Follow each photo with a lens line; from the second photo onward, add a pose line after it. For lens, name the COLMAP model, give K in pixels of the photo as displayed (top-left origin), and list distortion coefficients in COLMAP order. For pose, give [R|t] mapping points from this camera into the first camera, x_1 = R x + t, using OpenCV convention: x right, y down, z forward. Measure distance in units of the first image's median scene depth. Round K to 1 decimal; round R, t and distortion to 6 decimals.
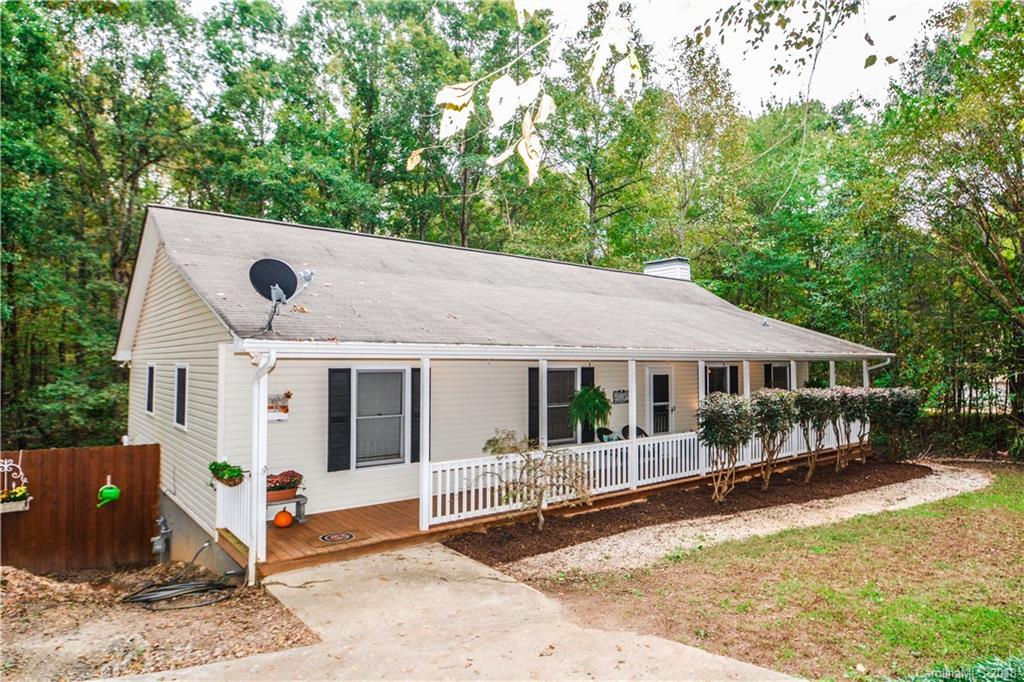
lens RADIAL K [[615.4, 0, 512.7], [0, 615.4, 340.5], [0, 0, 1]] dist [-0.023972, -0.003790]
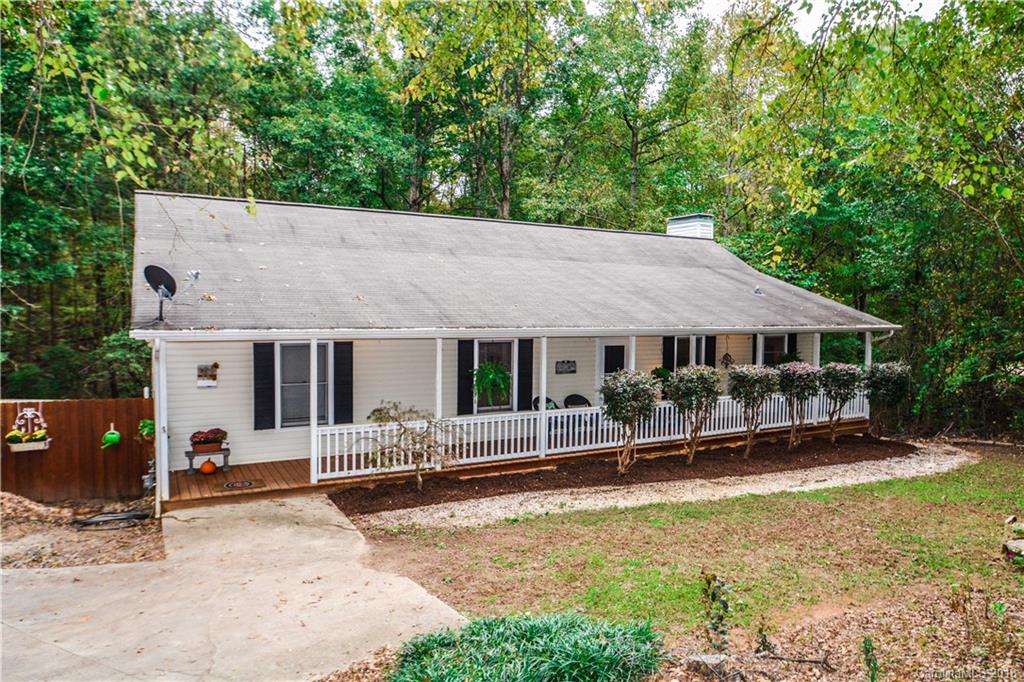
lens RADIAL K [[666.6, 0, 513.2], [0, 666.6, 341.6], [0, 0, 1]] dist [-0.037477, 0.008439]
pose [[0.985782, 0.022626, -0.166498, 0.424663], [-0.007475, 0.995817, 0.091069, -0.080447], [0.167862, -0.088529, 0.981827, -0.165379]]
